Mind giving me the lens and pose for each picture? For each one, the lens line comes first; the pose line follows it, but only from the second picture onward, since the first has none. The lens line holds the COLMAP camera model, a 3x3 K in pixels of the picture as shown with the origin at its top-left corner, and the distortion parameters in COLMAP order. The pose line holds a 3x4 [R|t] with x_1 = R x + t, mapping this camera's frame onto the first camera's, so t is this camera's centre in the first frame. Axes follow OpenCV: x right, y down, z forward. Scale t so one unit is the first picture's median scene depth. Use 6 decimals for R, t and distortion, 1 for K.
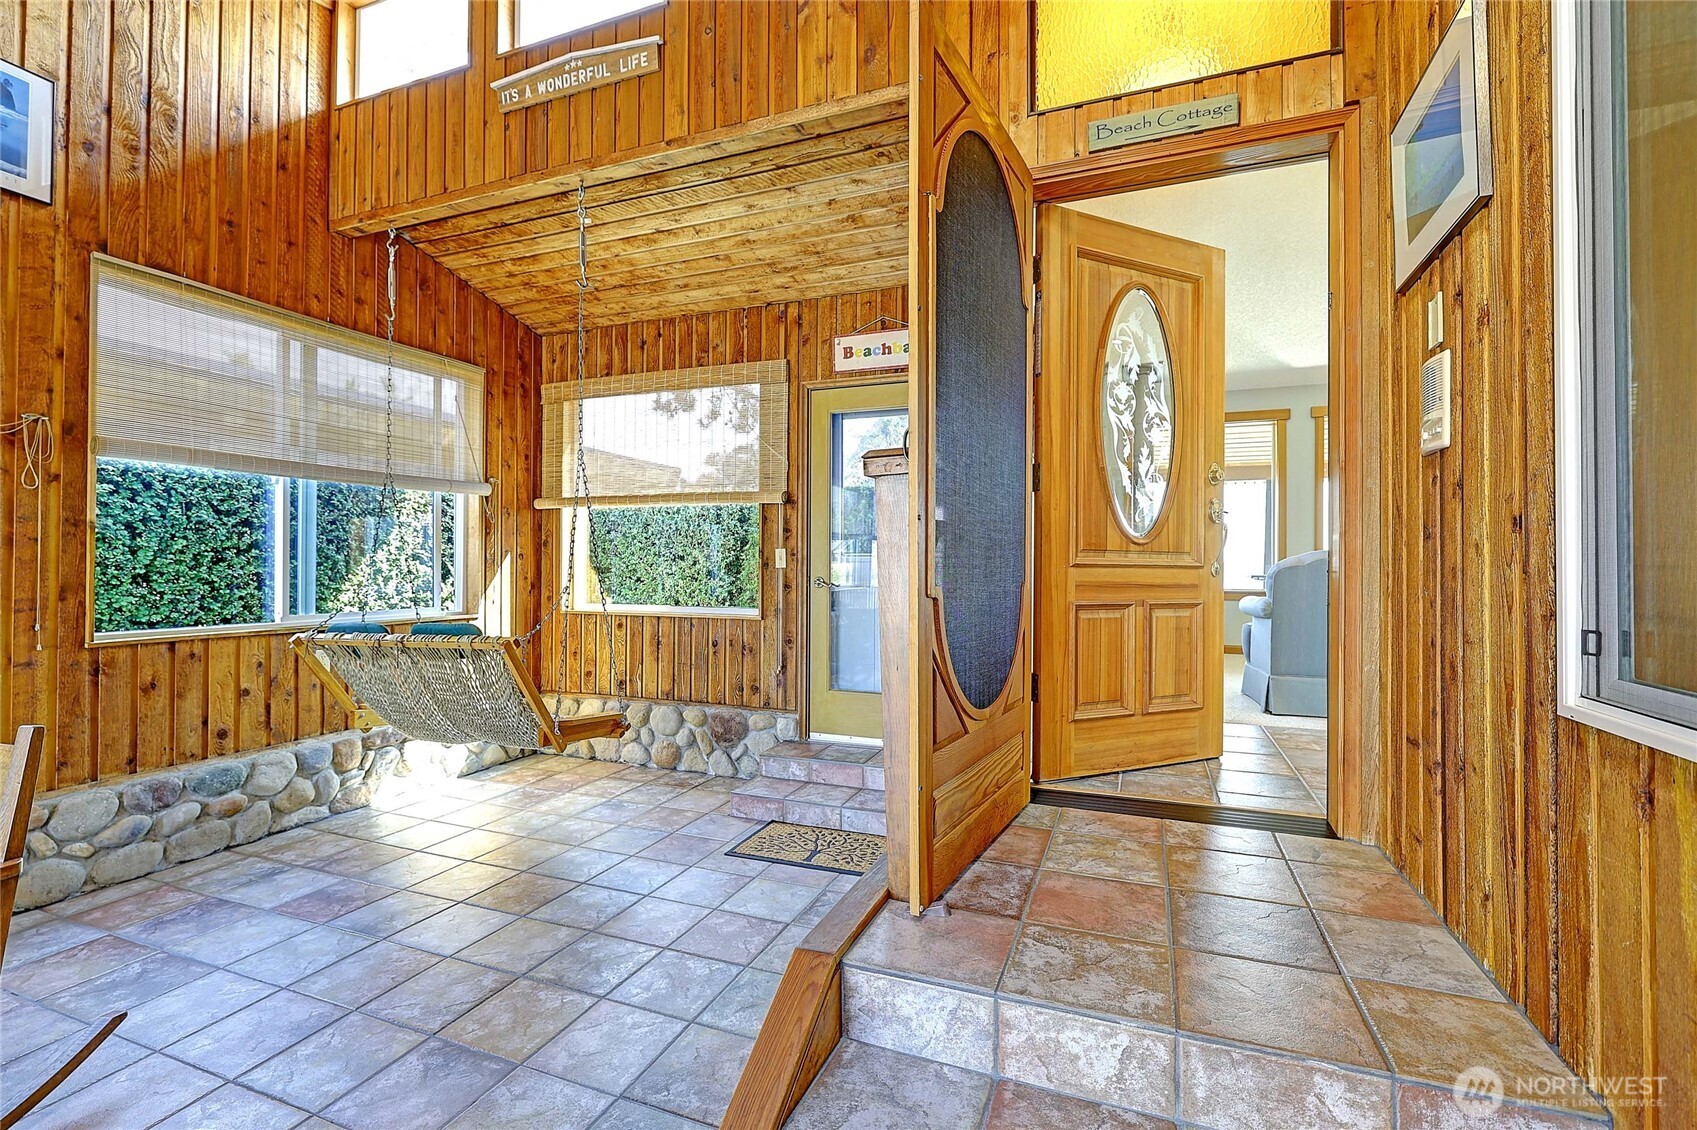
lens RADIAL K [[732.2, 0, 864.7], [0, 732.2, 557.6], [0, 0, 1]] dist [-0.003268, 0.000070]
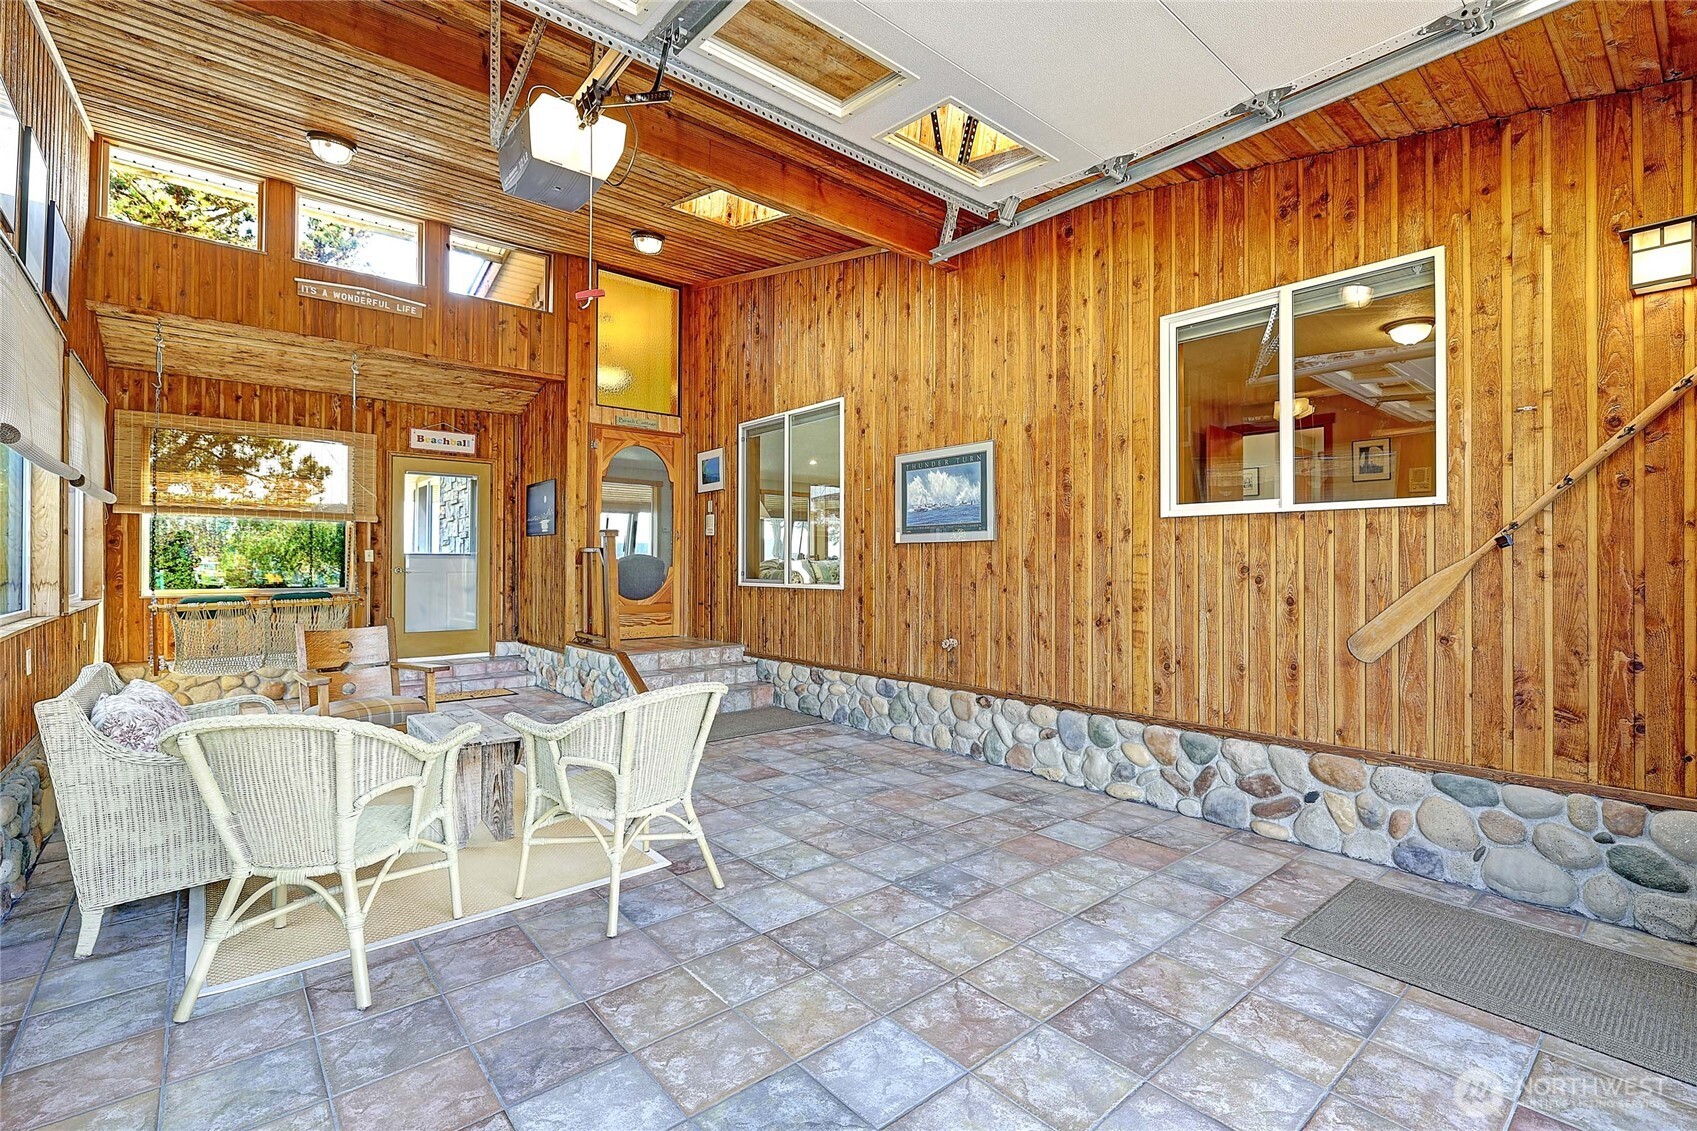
lens RADIAL K [[738.2, 0, 855.4], [0, 738.2, 566.4], [0, 0, 1]] dist [-0.001398, 0.000077]
pose [[0.475010, -0.001218, 0.879980, -1.069378], [-0.012147, 0.999895, 0.007941, -0.002139], [-0.879897, -0.014461, 0.474945, -0.746008]]
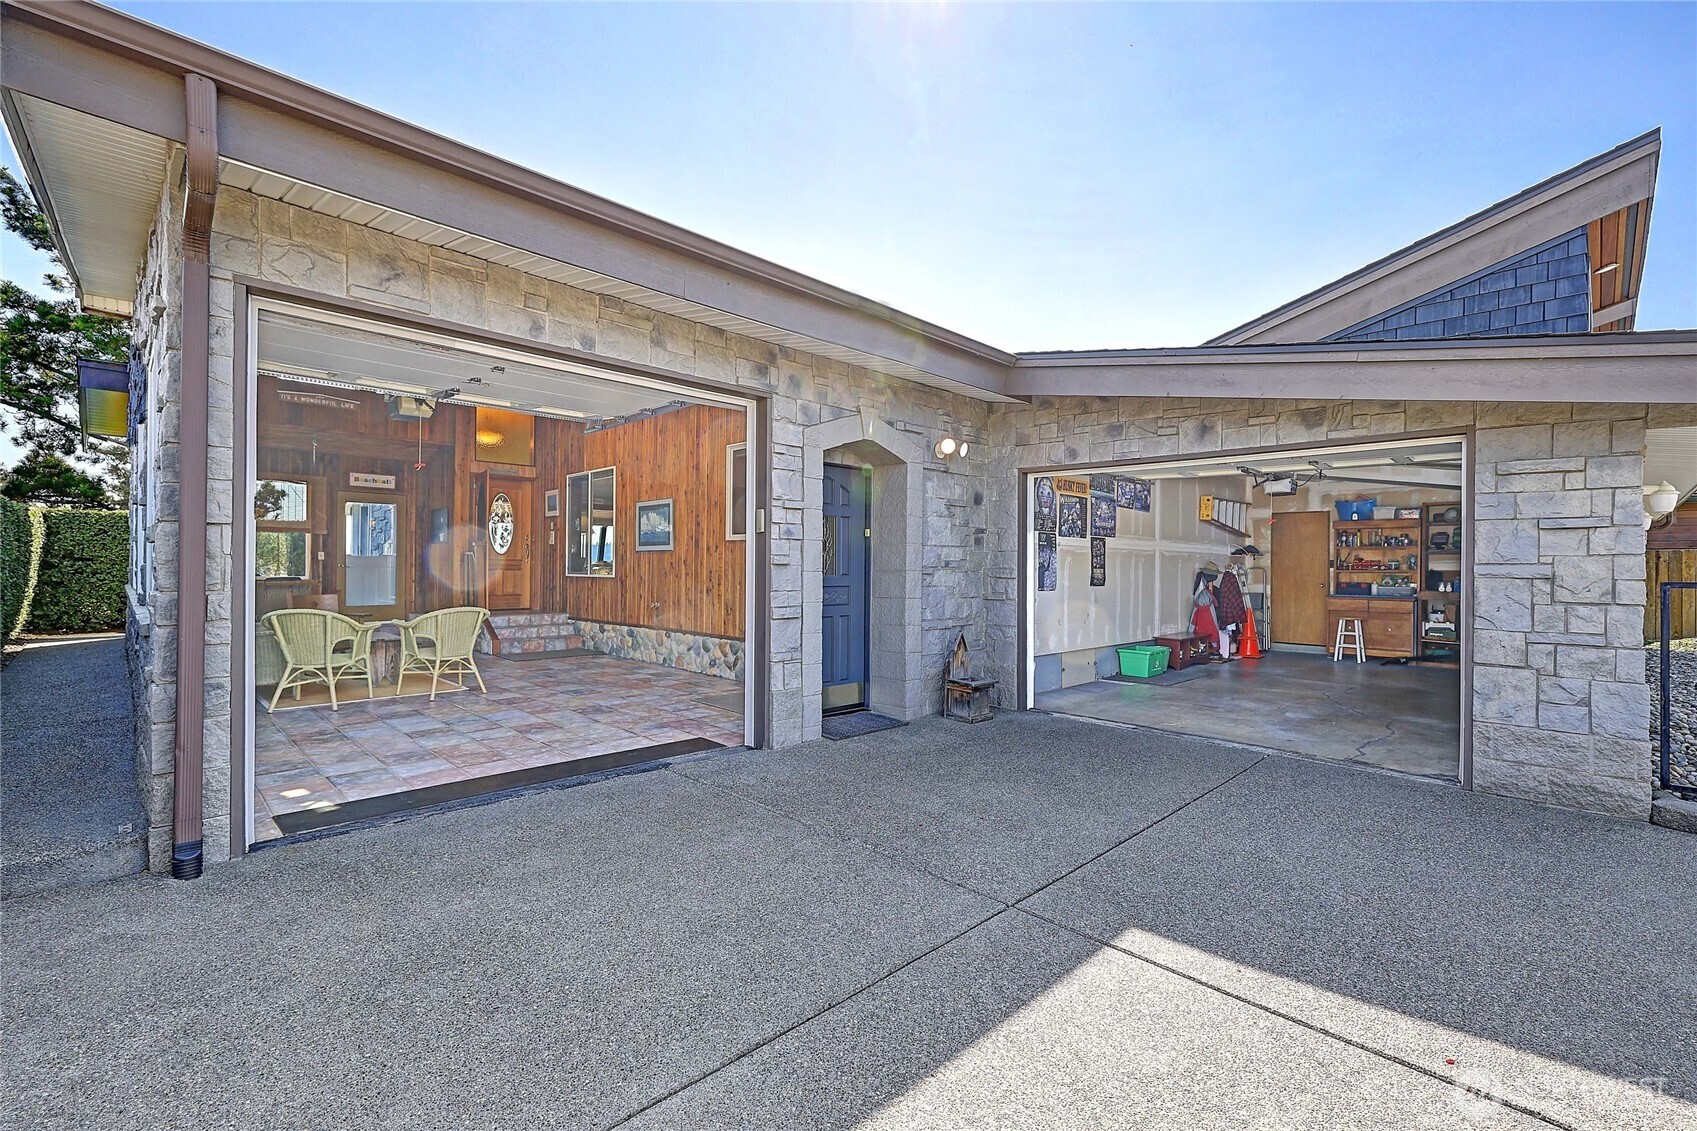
lens RADIAL K [[699.3, 0, 848.5], [0, 699.3, 565.5], [0, 0, 1]] dist [0.002195, 0.000311]
pose [[0.401874, 0.004780, 0.915682, -1.619038], [-0.017981, 0.999835, 0.002672, -0.005356], [-0.915518, -0.017539, 0.401894, -1.650850]]
